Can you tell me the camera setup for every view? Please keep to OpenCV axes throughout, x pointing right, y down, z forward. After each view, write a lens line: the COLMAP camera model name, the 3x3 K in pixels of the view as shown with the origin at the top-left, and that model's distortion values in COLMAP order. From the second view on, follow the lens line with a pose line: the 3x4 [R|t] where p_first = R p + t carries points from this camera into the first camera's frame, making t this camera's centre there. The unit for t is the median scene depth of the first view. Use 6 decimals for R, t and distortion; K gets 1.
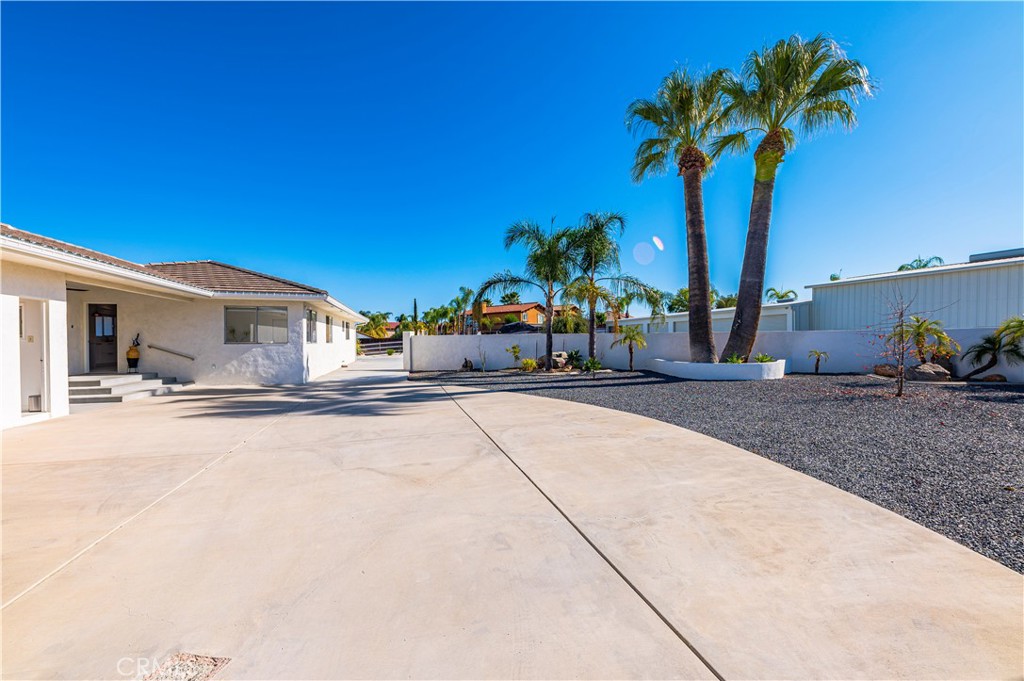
lens RADIAL K [[409.8, 0, 515.2], [0, 409.8, 342.8], [0, 0, 1]] dist [0.017452, -0.006649]
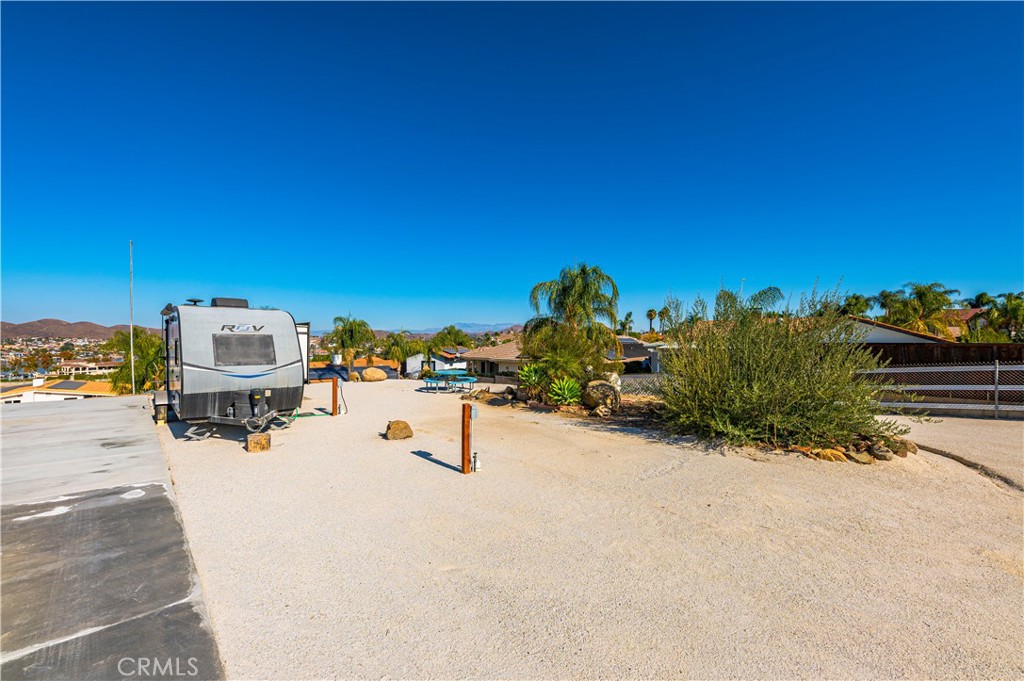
lens RADIAL K [[413.0, 0, 515.7], [0, 413.0, 342.0], [0, 0, 1]] dist [0.009267, -0.000837]
pose [[0.464609, 0.012003, -0.885434, -1.042177], [-0.010768, 0.999911, 0.007904, -0.039426], [0.885450, 0.005862, 0.464697, 2.794394]]
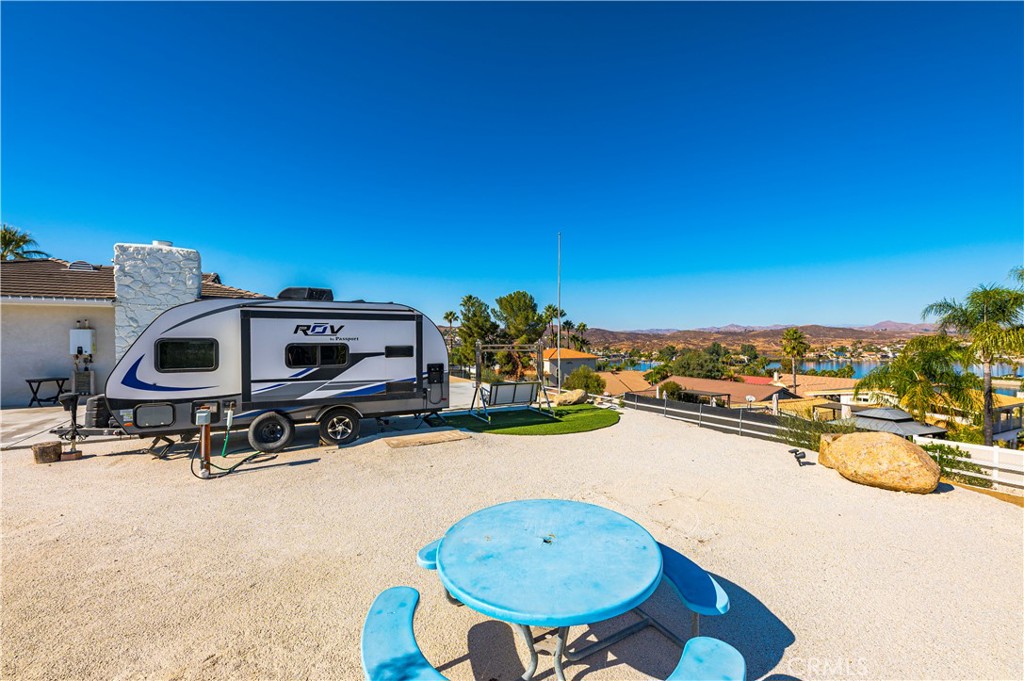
lens RADIAL K [[413.0, 0, 515.7], [0, 413.0, 342.0], [0, 0, 1]] dist [0.009267, -0.000837]
pose [[-0.973420, 0.011094, -0.228756, -2.136714], [0.008251, 0.999876, 0.013382, -0.040387], [0.228877, 0.011138, -0.973392, 3.444503]]
